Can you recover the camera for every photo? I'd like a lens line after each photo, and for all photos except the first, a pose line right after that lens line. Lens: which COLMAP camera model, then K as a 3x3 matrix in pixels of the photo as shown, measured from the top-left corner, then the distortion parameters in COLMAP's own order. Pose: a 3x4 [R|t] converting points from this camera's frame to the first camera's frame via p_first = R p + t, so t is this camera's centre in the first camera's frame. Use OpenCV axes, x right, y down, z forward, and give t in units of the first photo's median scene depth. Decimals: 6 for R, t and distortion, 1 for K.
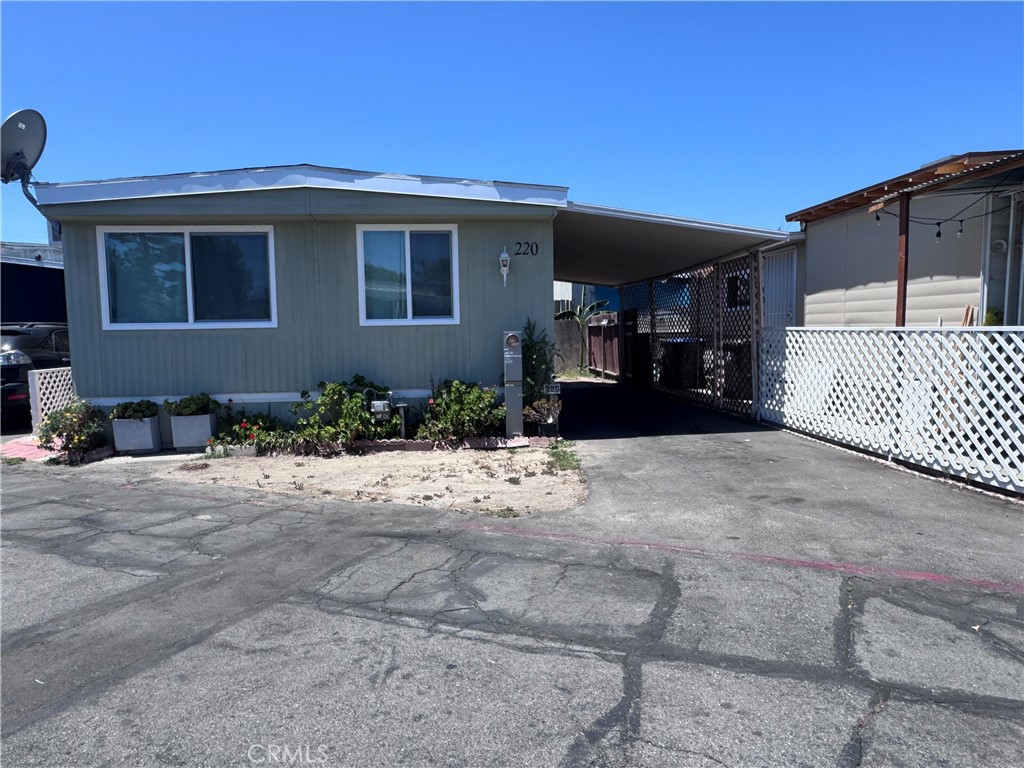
lens RADIAL K [[651.3, 0, 509.6], [0, 651.3, 385.3], [0, 0, 1]] dist [-0.014048, 0.007575]
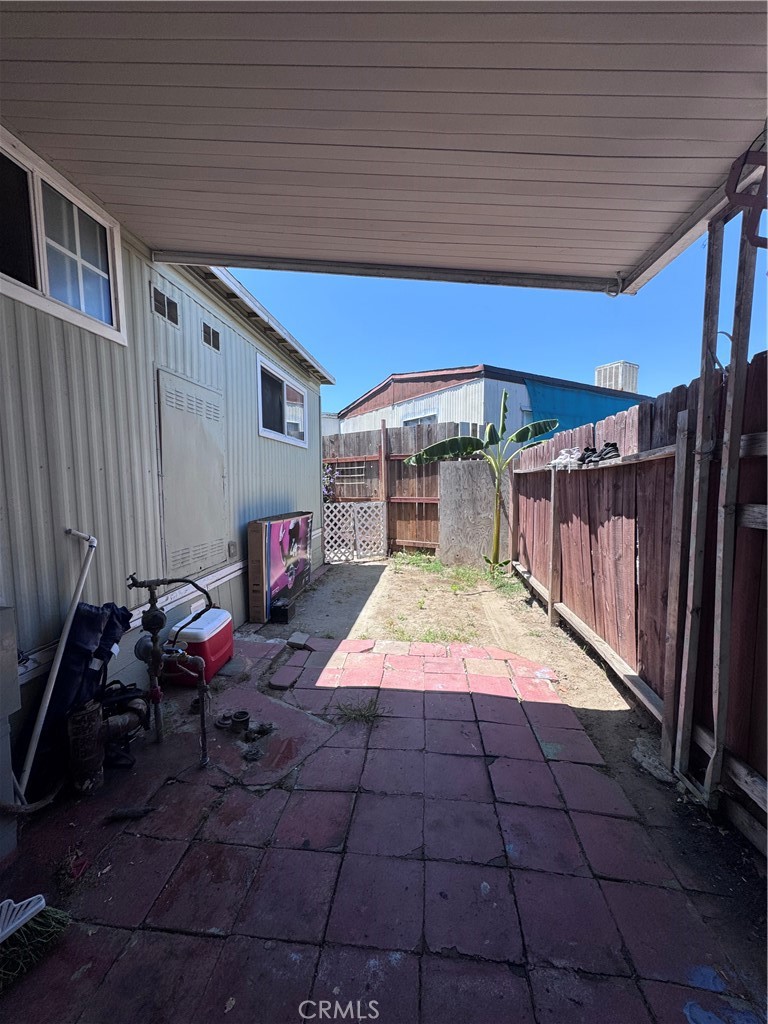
lens RADIAL K [[407.2, 0, 385.8], [0, 407.2, 513.4], [0, 0, 1]] dist [-0.005059, 0.000853]
pose [[0.979892, 0.026421, -0.197769, 0.239716], [-0.026171, 0.999650, 0.003874, -0.163457], [0.197803, 0.001380, 0.980241, 1.868701]]
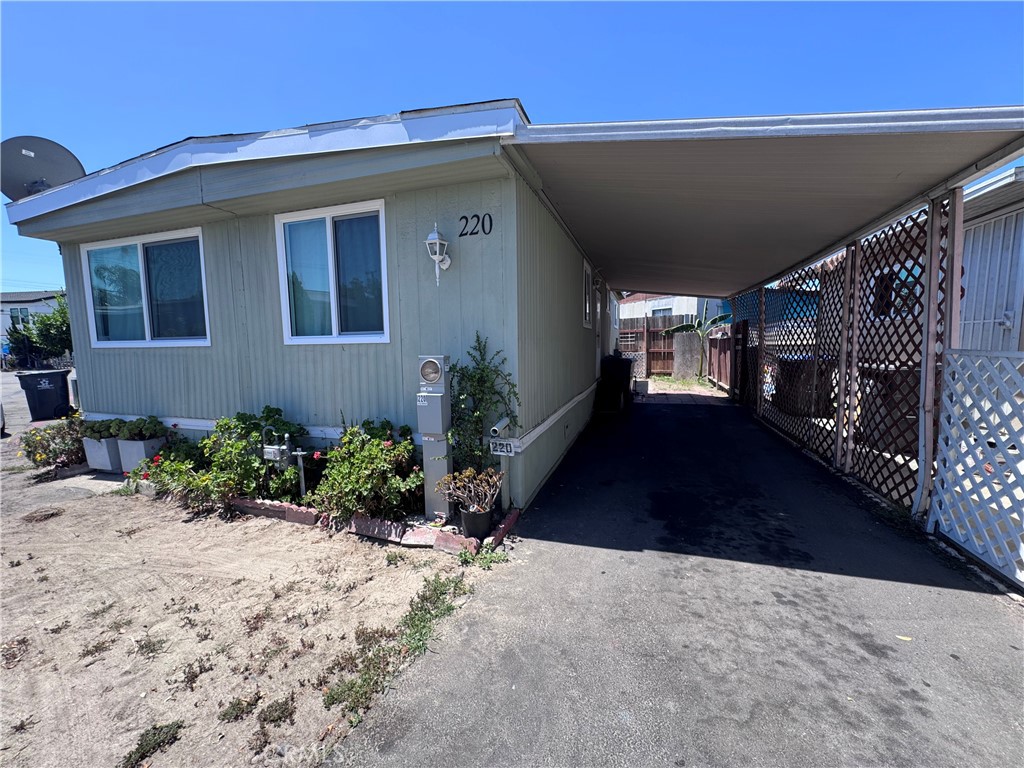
lens RADIAL K [[407.2, 0, 511.8], [0, 407.2, 385.2], [0, 0, 1]] dist [-0.005059, 0.000853]
pose [[0.917768, 0.044603, -0.394603, 0.240046], [-0.033017, 0.998802, 0.036106, -0.072801], [0.395741, -0.020108, 0.918142, 0.689701]]
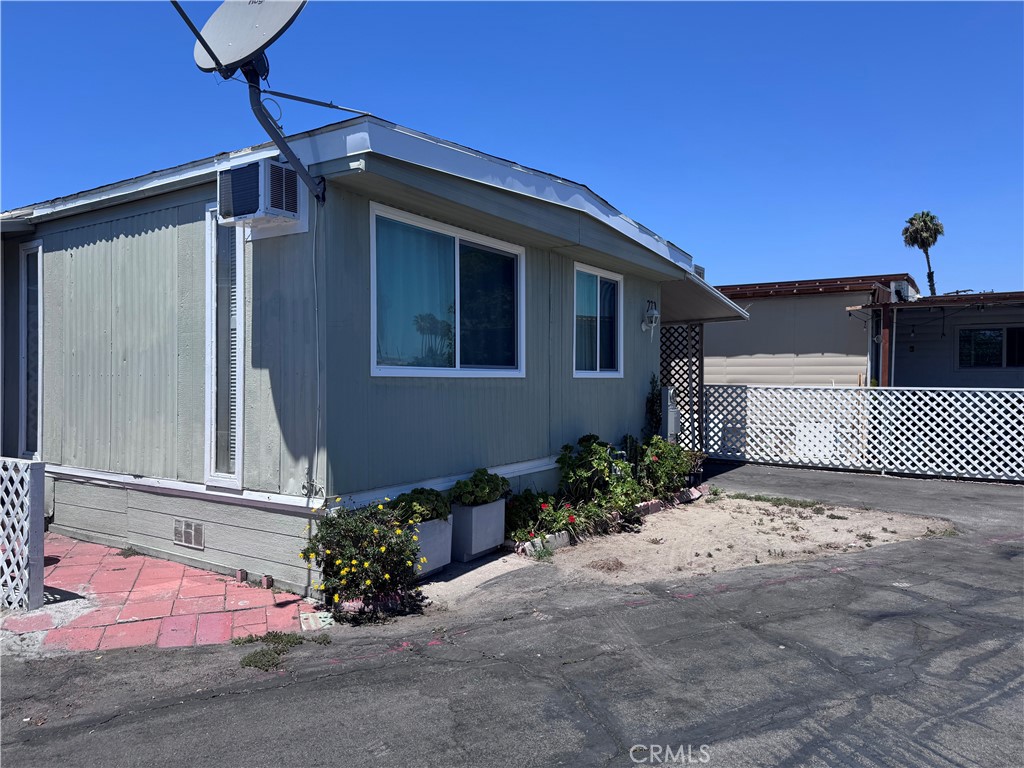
lens RADIAL K [[714.7, 0, 506.6], [0, 714.7, 381.2], [0, 0, 1]] dist [0.028664, -0.037595]
pose [[0.629028, 0.016553, 0.777207, -1.077853], [0.049820, 0.996860, -0.061552, -0.034953], [-0.775785, 0.077438, 0.626228, 0.508460]]
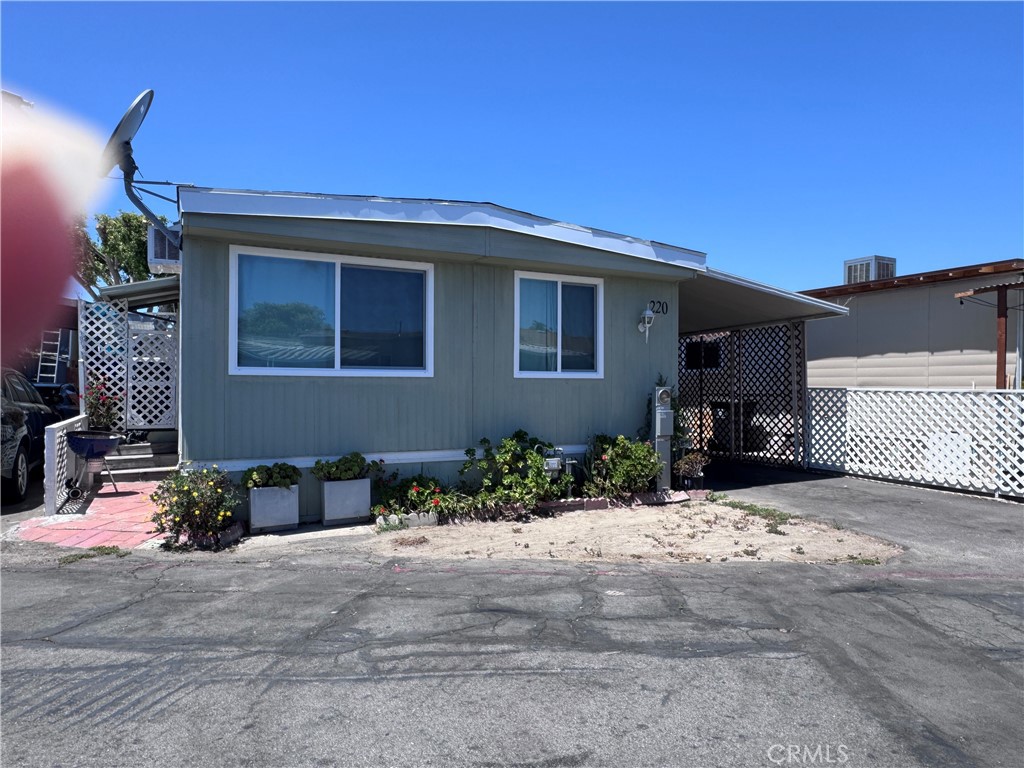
lens RADIAL K [[651.3, 0, 511.5], [0, 651.3, 386.8], [0, 0, 1]] dist [-0.014048, 0.007575]
pose [[0.931311, 0.020039, 0.363674, -0.607292], [0.010938, 0.996496, -0.082921, -0.000889], [-0.364061, 0.081204, 0.927828, 0.144844]]
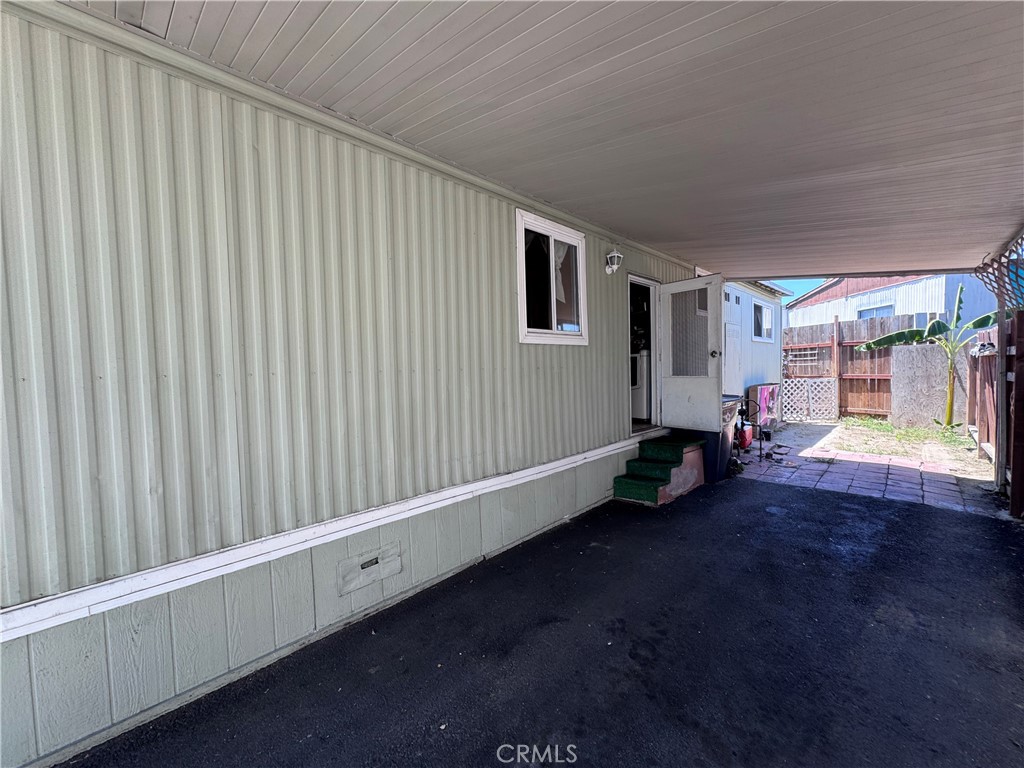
lens RADIAL K [[407.2, 0, 512.0], [0, 407.2, 386.9], [0, 0, 1]] dist [-0.005059, 0.000853]
pose [[0.641580, 0.033451, -0.766327, 0.363106], [-0.042126, 0.999077, 0.008342, -0.128421], [0.765899, 0.026930, 0.642397, 1.246817]]
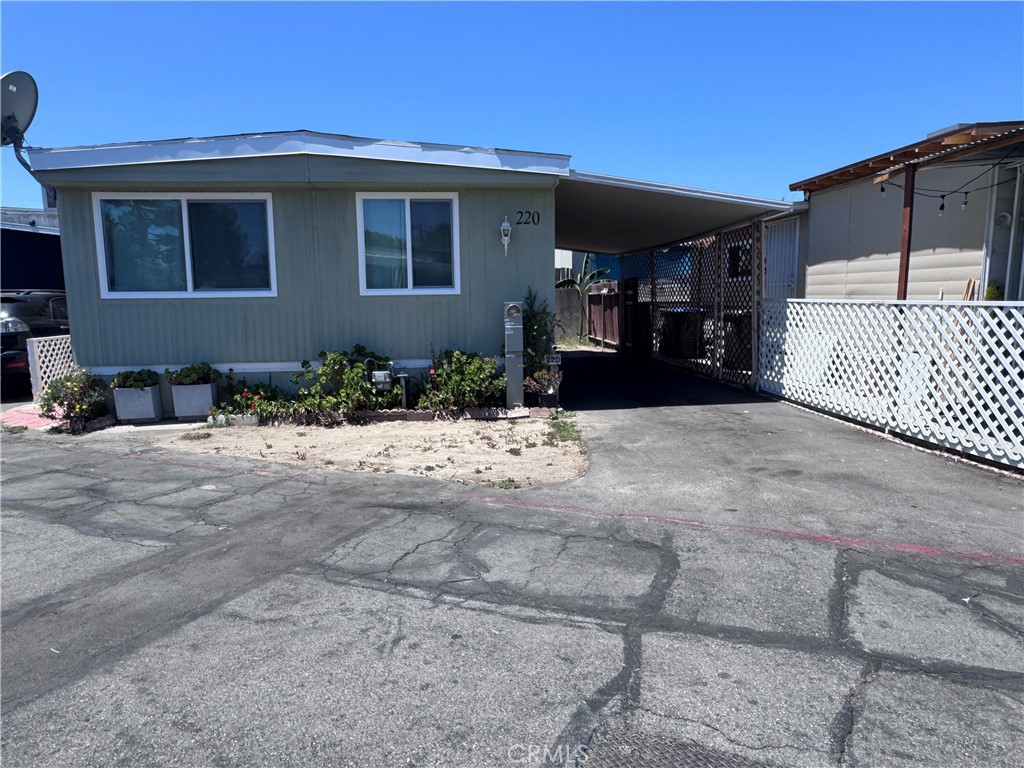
lens RADIAL K [[651.3, 0, 511.8], [0, 651.3, 385.2], [0, 0, 1]] dist [-0.014048, 0.007575]
pose [[0.999976, 0.004133, 0.005550, -0.003294], [-0.004408, 0.998715, 0.050491, -0.005669], [-0.005335, -0.050514, 0.998709, -0.002307]]
